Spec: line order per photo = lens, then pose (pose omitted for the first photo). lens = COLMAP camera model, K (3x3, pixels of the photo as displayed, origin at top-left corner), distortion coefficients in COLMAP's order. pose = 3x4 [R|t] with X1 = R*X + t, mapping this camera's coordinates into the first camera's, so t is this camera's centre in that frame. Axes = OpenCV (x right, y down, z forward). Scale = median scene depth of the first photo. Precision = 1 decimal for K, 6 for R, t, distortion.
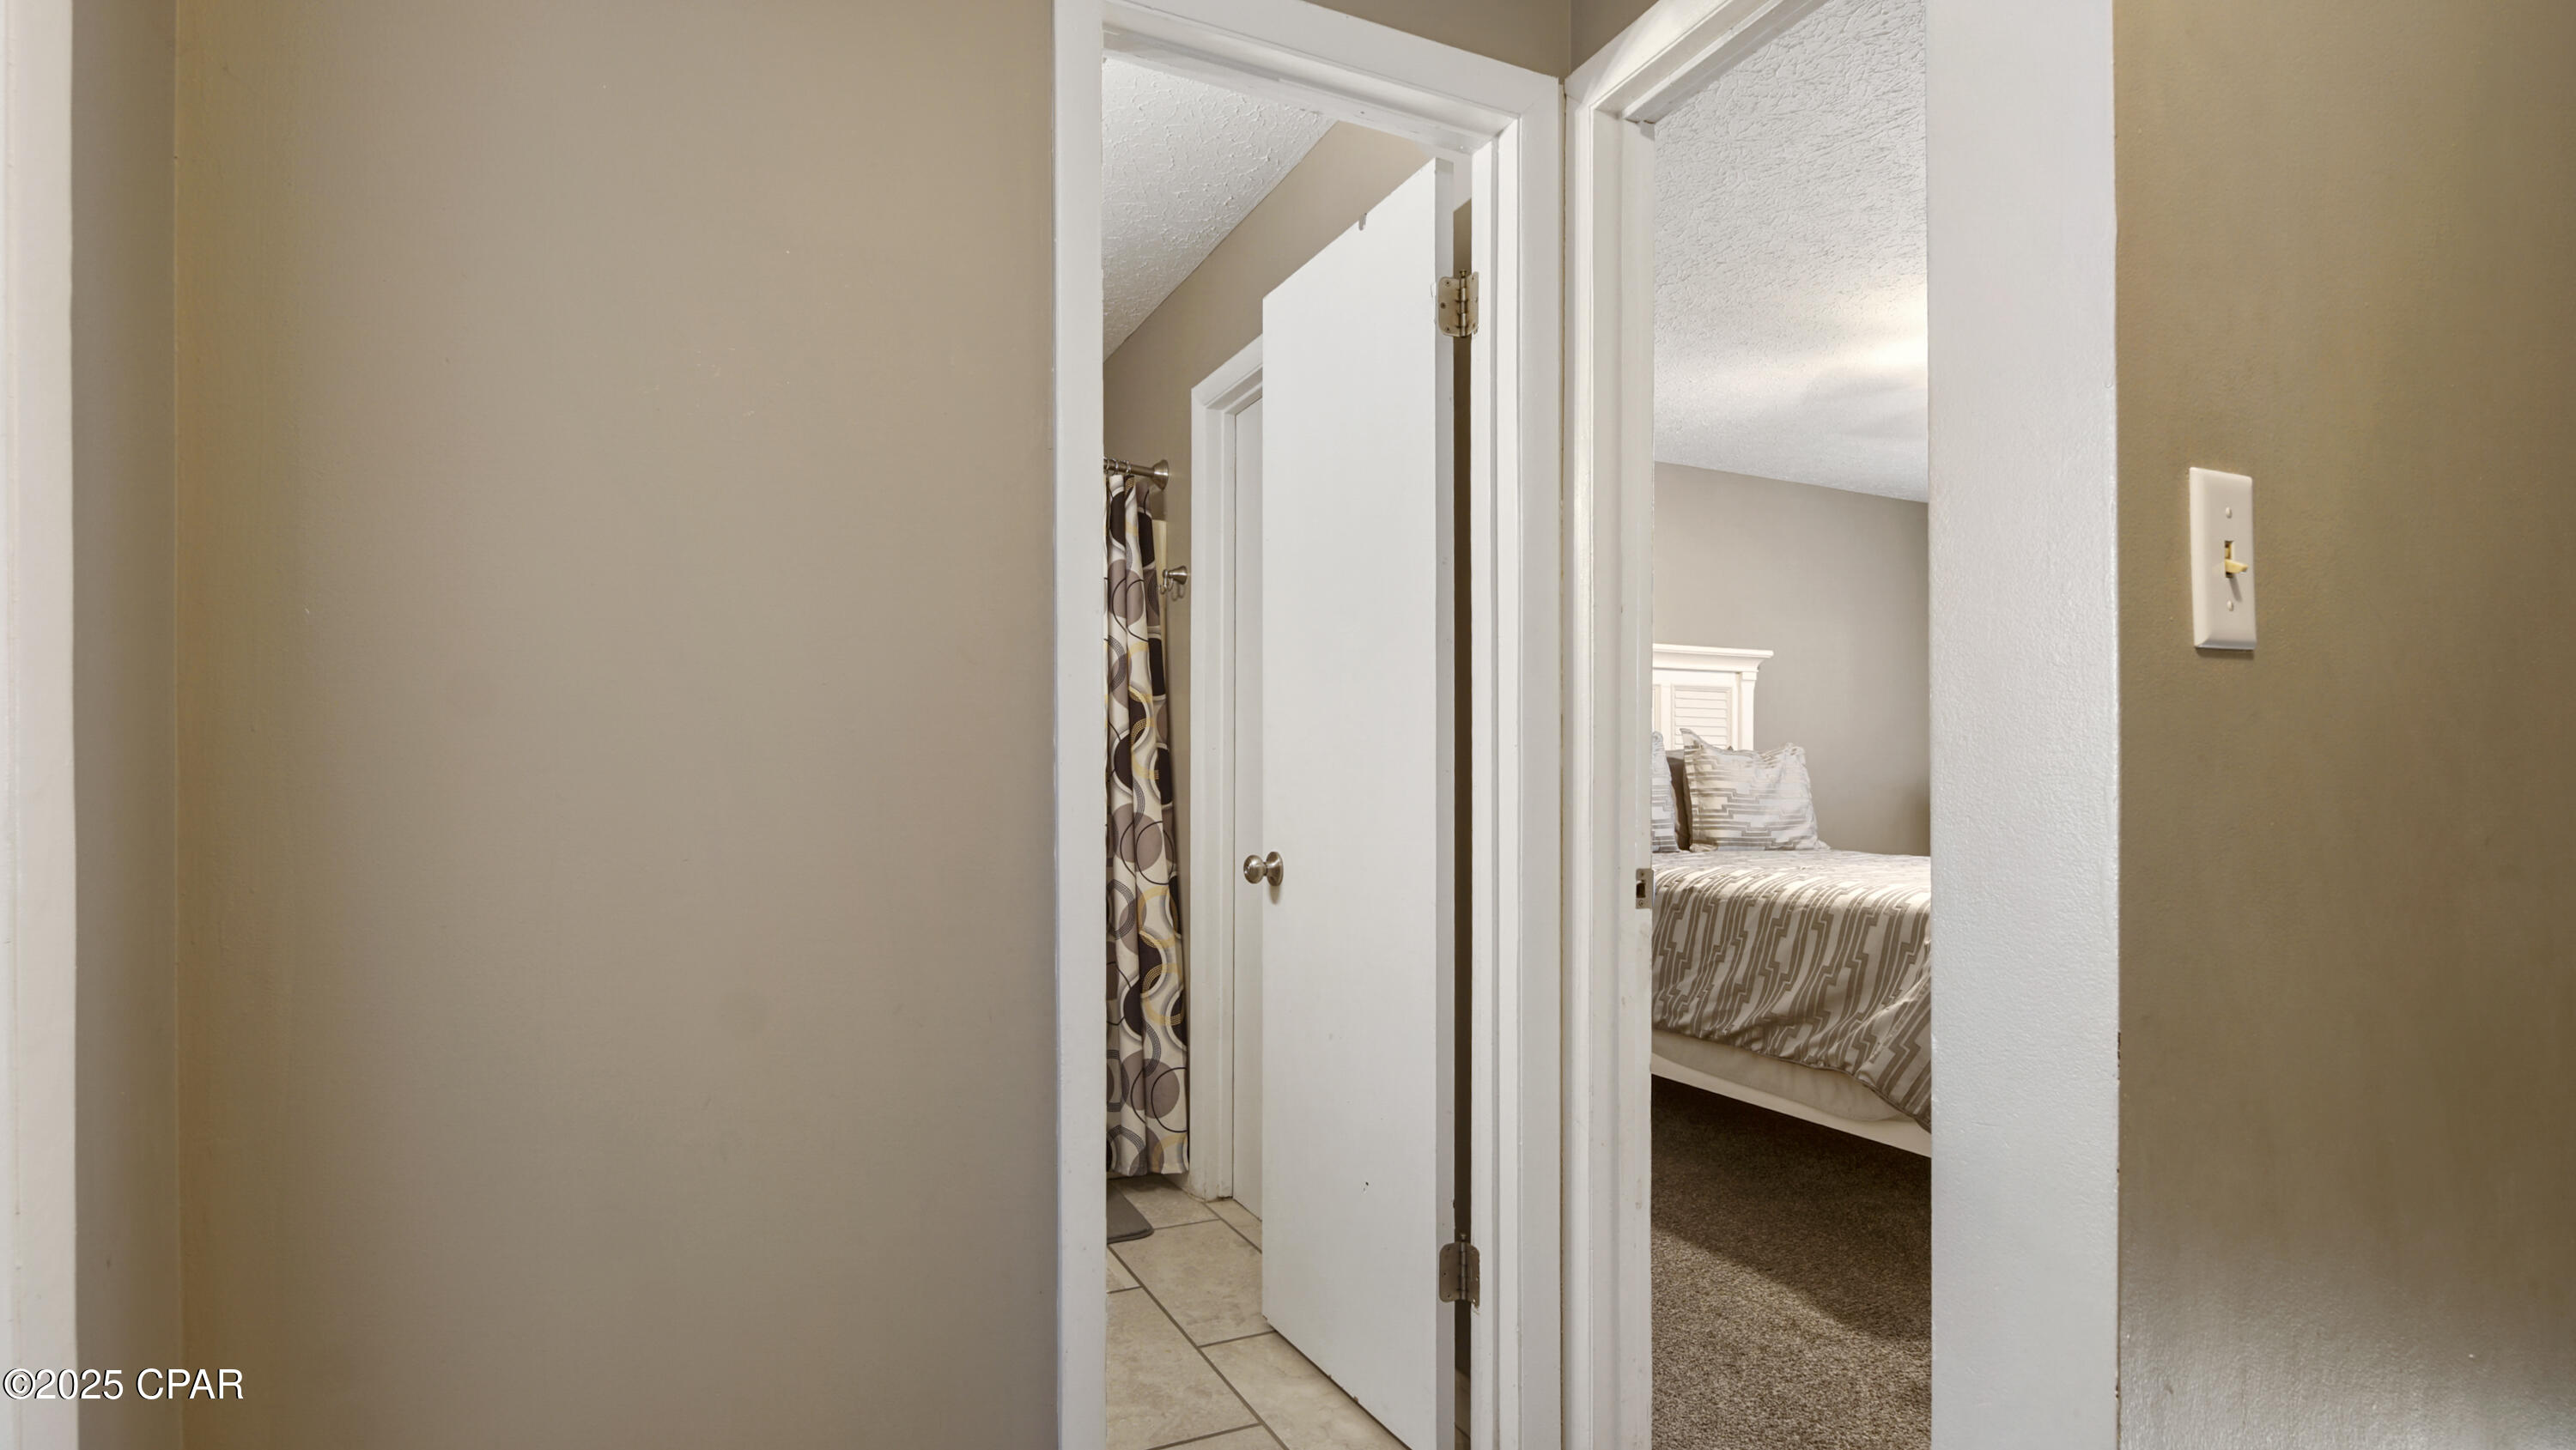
lens RADIAL K [[1201.0, 0, 1280.1], [0, 1201.0, 774.7], [0, 0, 1]] dist [-0.015614, -0.000478]
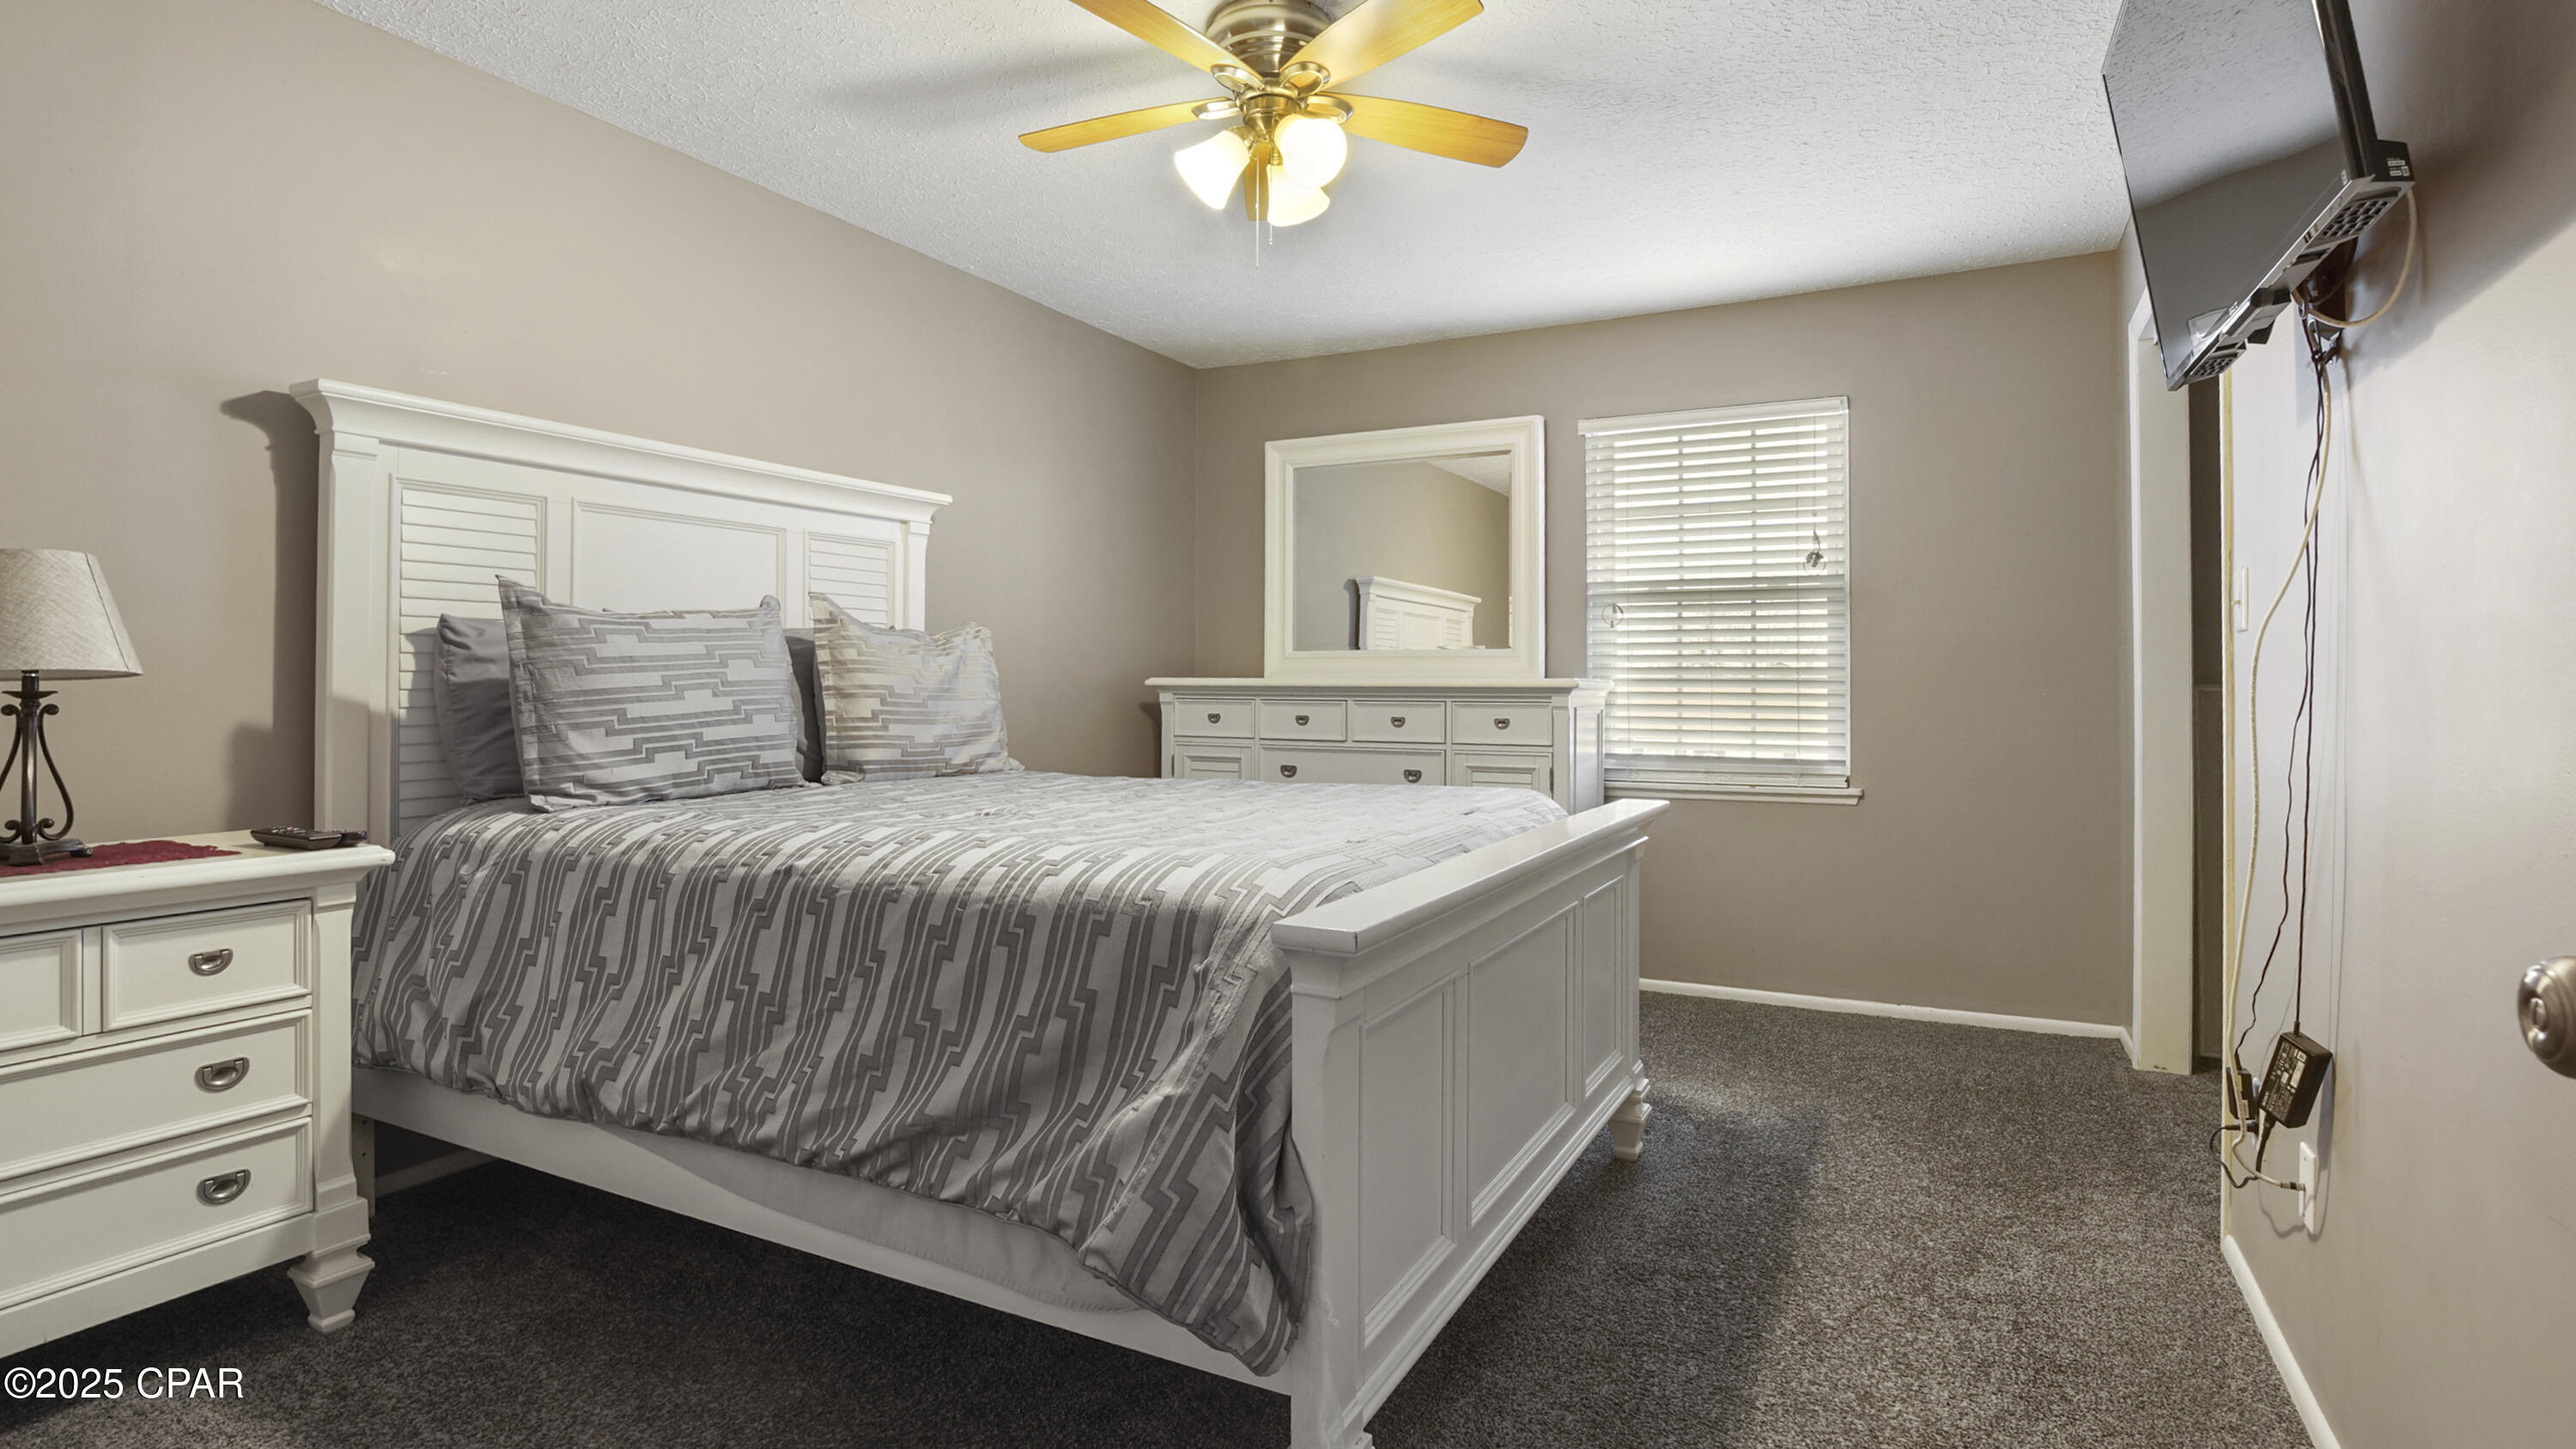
lens RADIAL K [[1282.8, 0, 1295.1], [0, 1282.8, 679.5], [0, 0, 1]] dist [-0.027949, -0.000200]
pose [[0.800762, 0.002539, 0.598977, 0.199716], [-0.005521, 0.999980, 0.003143, 0.007157], [-0.598957, -0.005824, 0.800760, 0.444916]]
